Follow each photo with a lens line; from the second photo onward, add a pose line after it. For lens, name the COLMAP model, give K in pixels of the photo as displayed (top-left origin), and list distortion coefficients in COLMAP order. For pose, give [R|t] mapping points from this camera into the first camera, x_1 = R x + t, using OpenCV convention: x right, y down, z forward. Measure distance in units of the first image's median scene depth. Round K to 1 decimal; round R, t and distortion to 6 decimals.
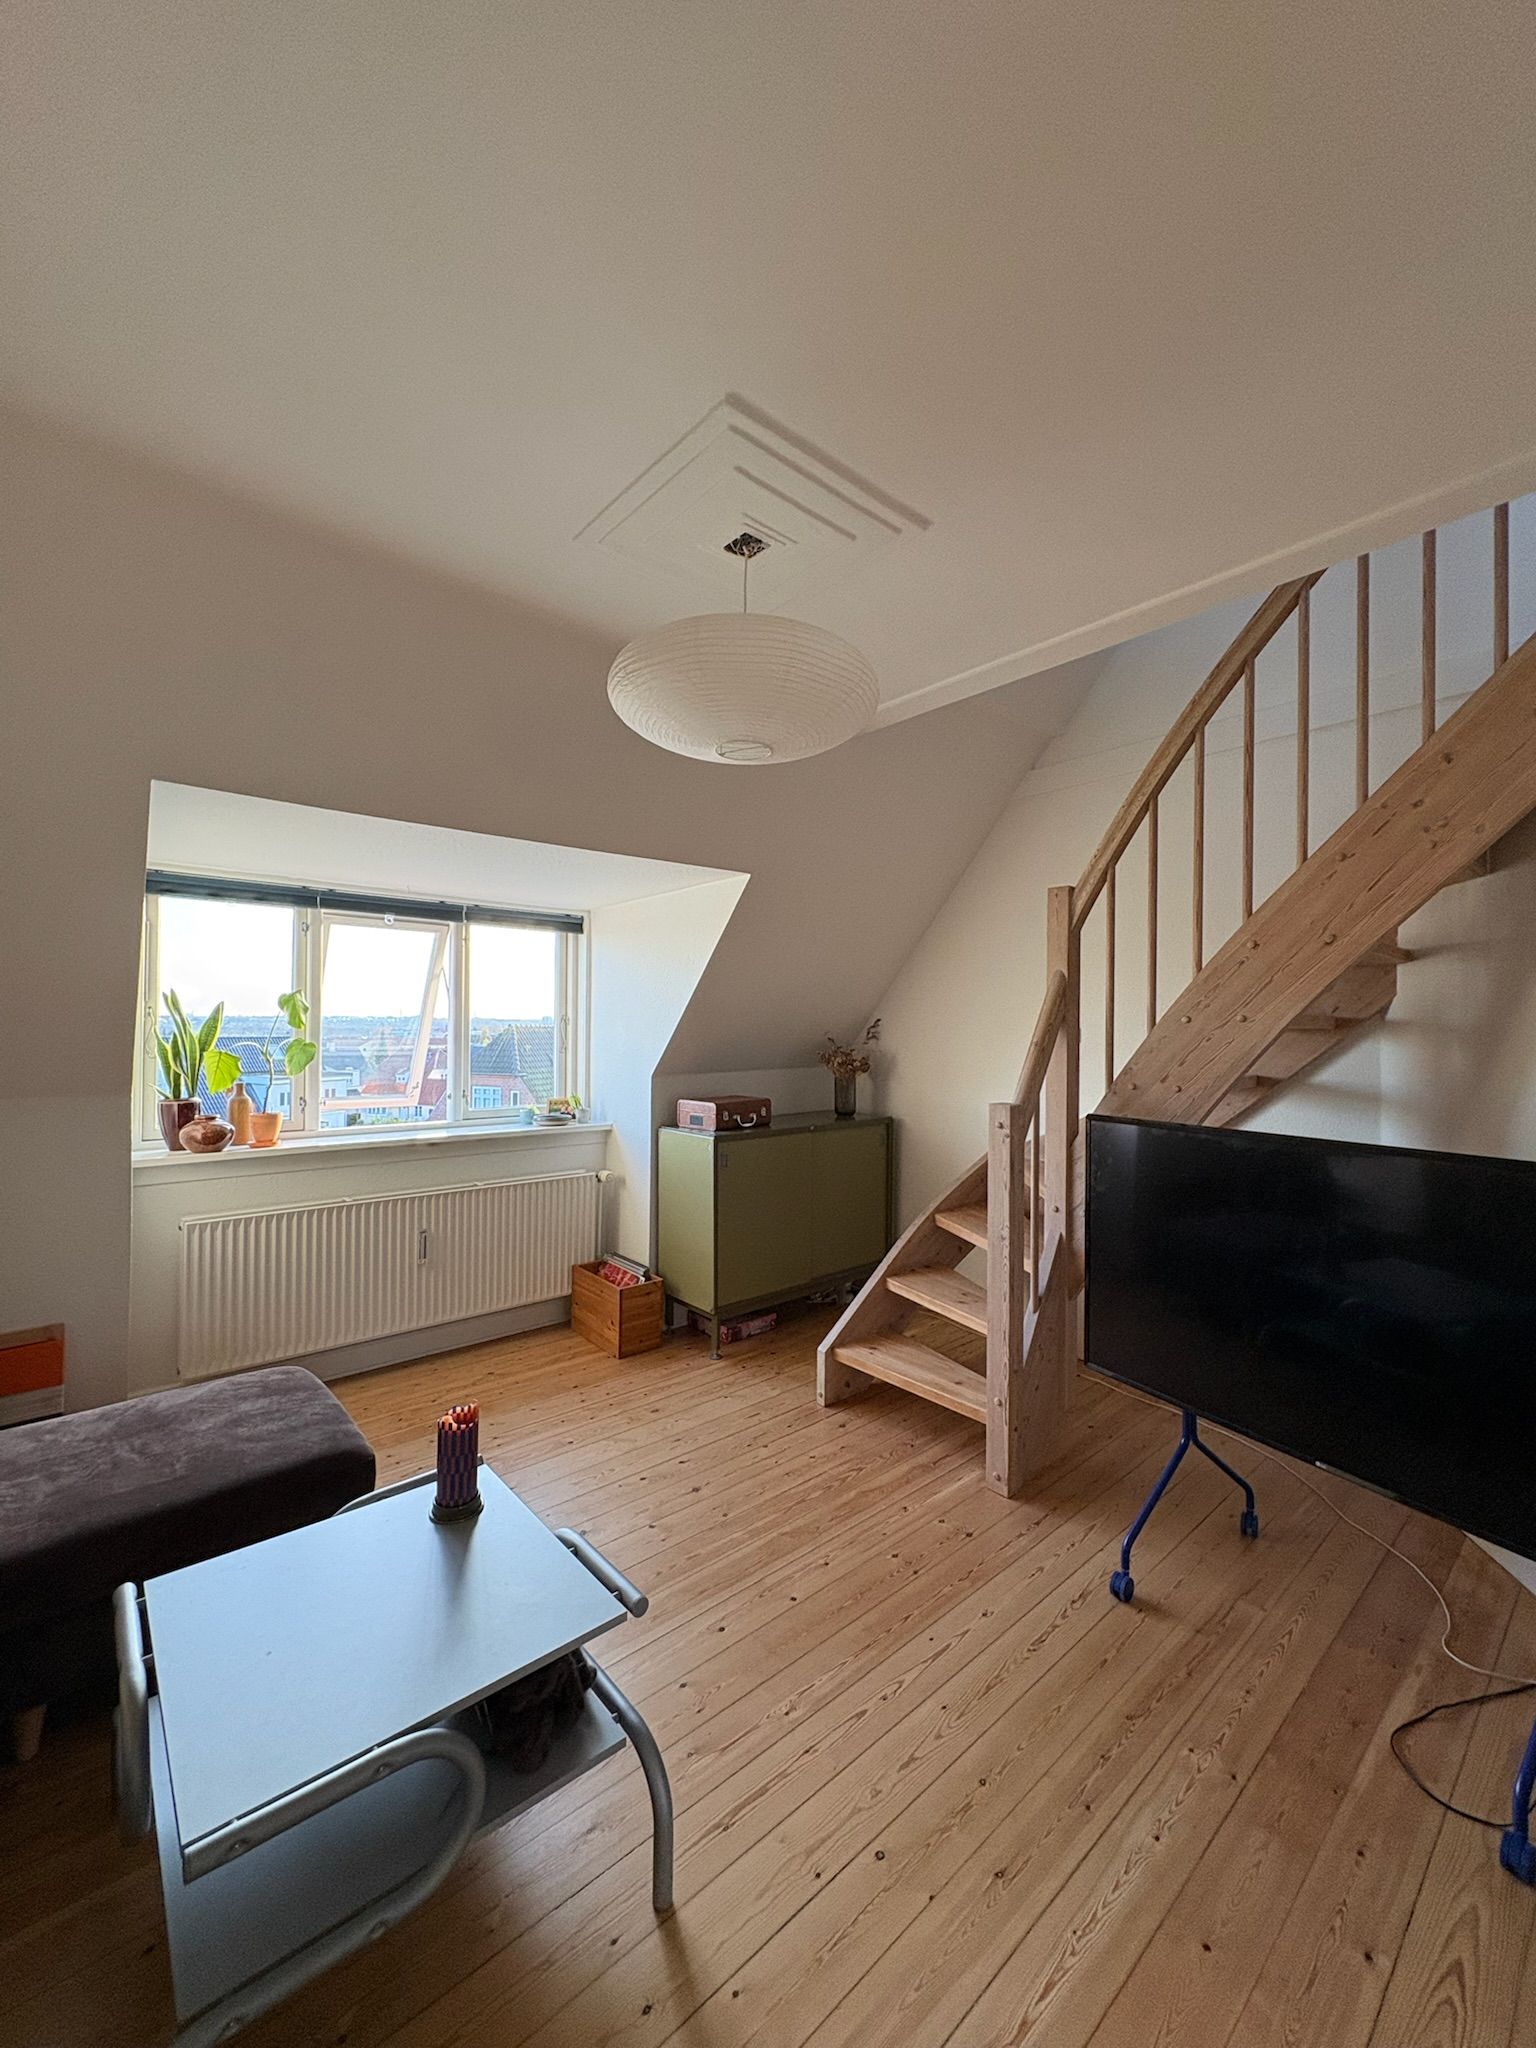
lens RADIAL K [[815.4, 0, 768.0], [0, 815.4, 1024.0], [0, 0, 1]] dist [0.002082, 0.000467]
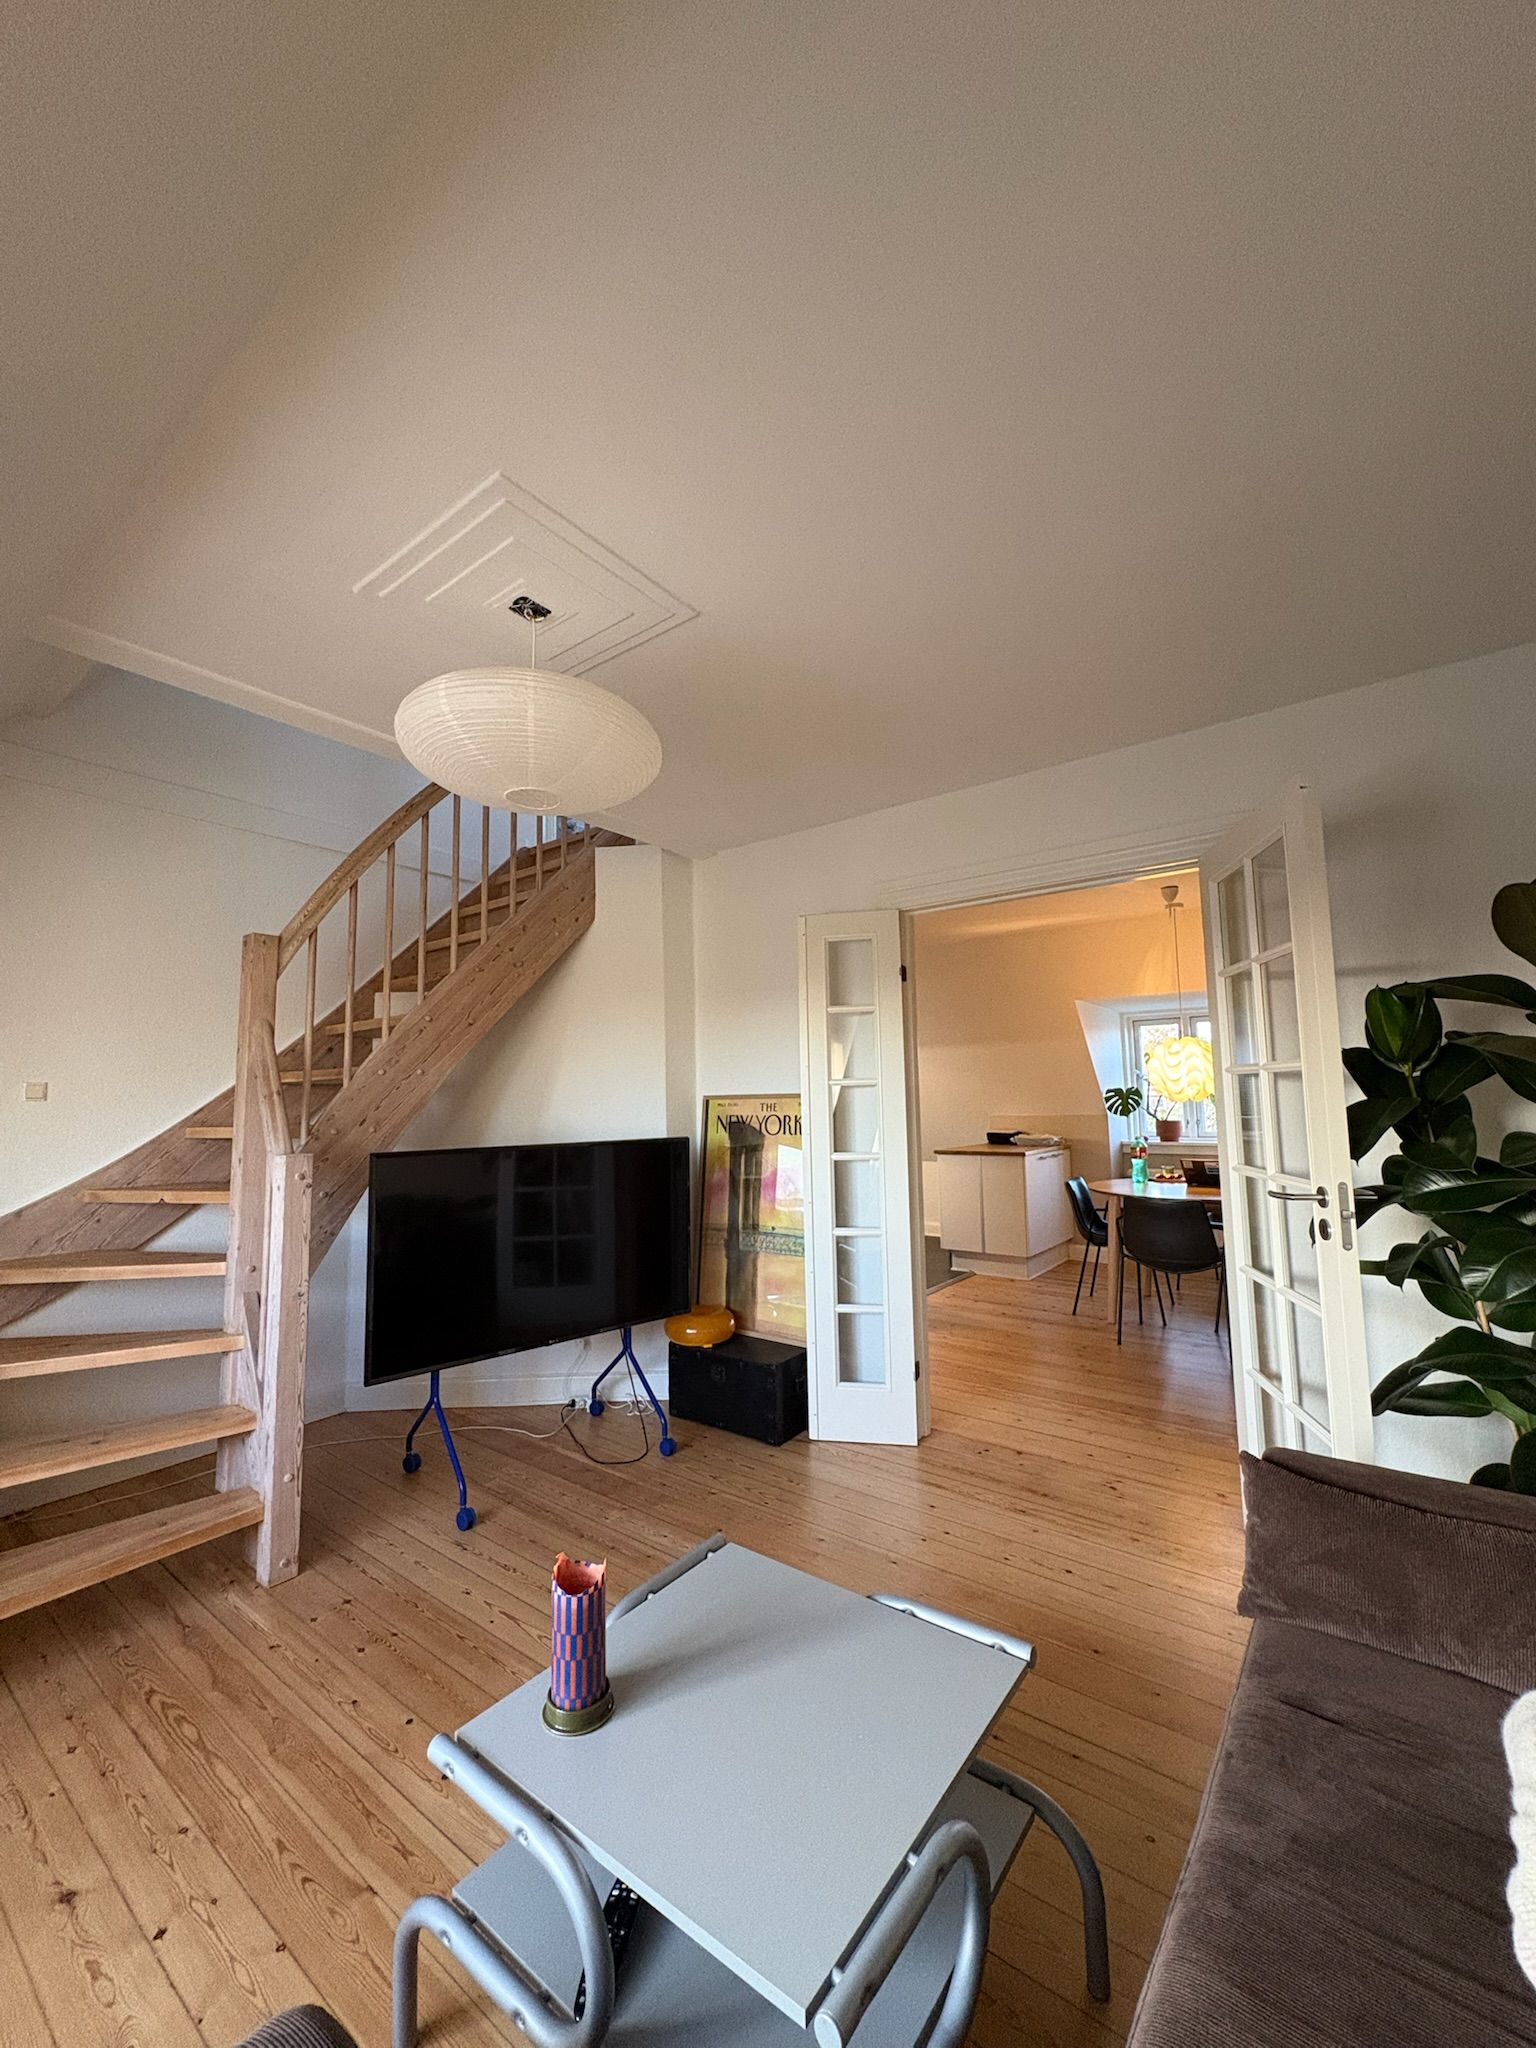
lens RADIAL K [[815.4, 0, 768.0], [0, 815.4, 1024.0], [0, 0, 1]] dist [0.002082, 0.000467]
pose [[-0.201238, 0.088828, 0.975506, -0.642677], [0.008268, 0.995998, -0.088989, 0.029184], [-0.979508, -0.009842, -0.201167, 0.539349]]
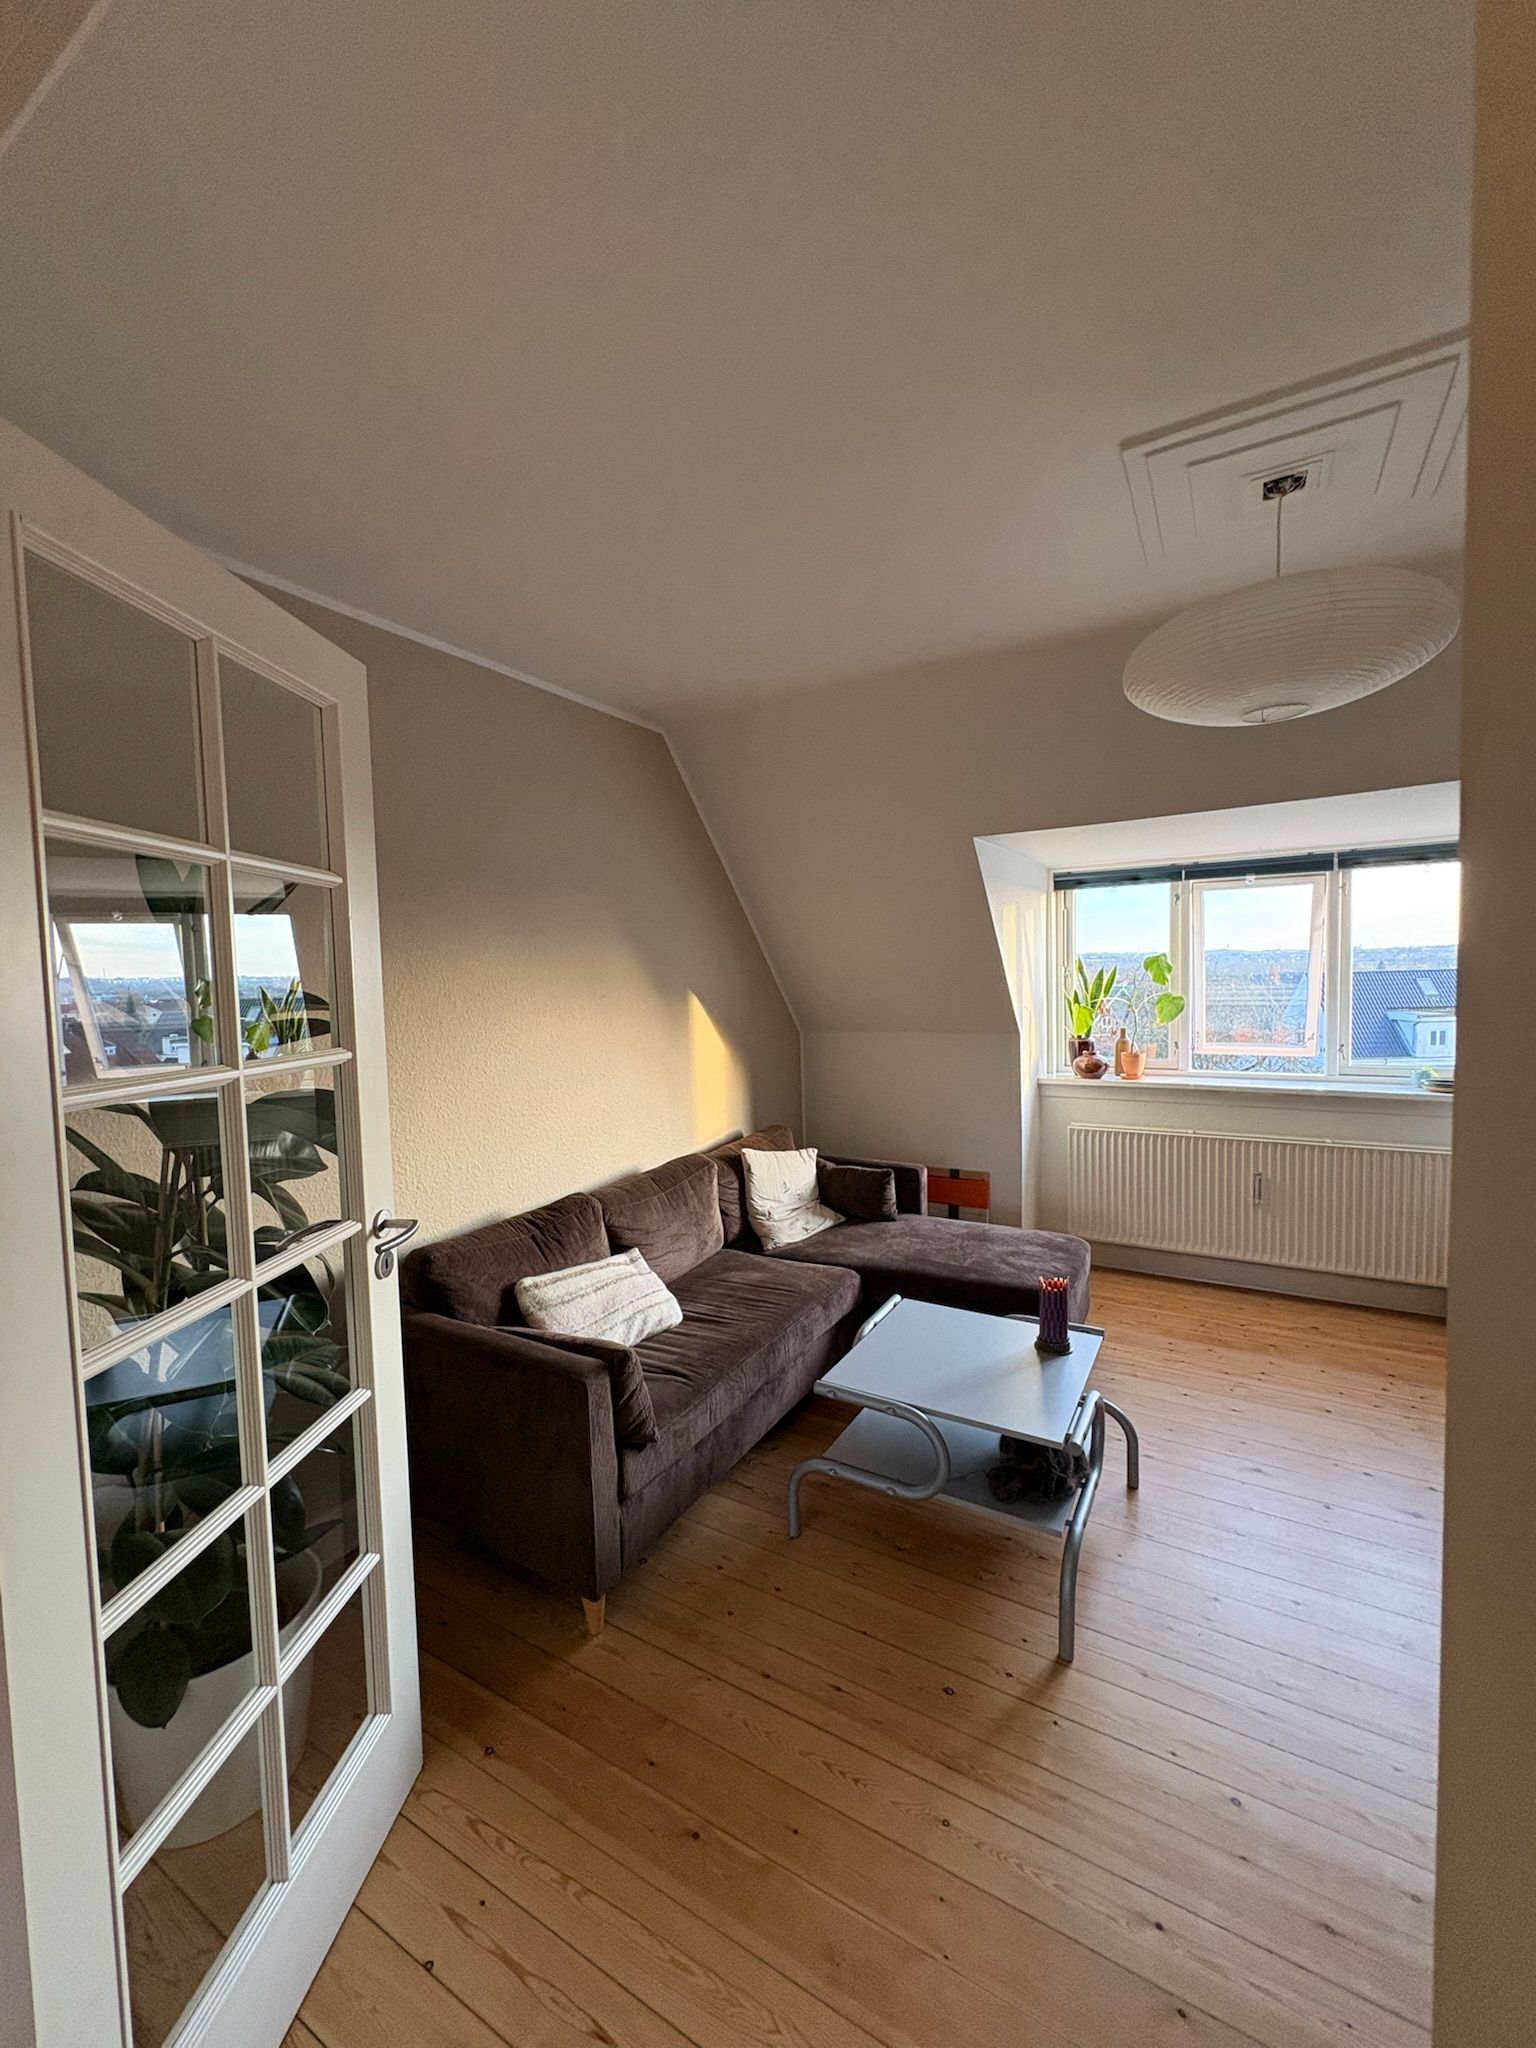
lens RADIAL K [[815.4, 0, 768.0], [0, 815.4, 1024.0], [0, 0, 1]] dist [0.002082, 0.000467]
pose [[0.317329, 0.041575, -0.947404, 0.413864], [0.036578, 0.997758, 0.056037, -0.027902], [0.947610, -0.052436, 0.315097, 0.070415]]
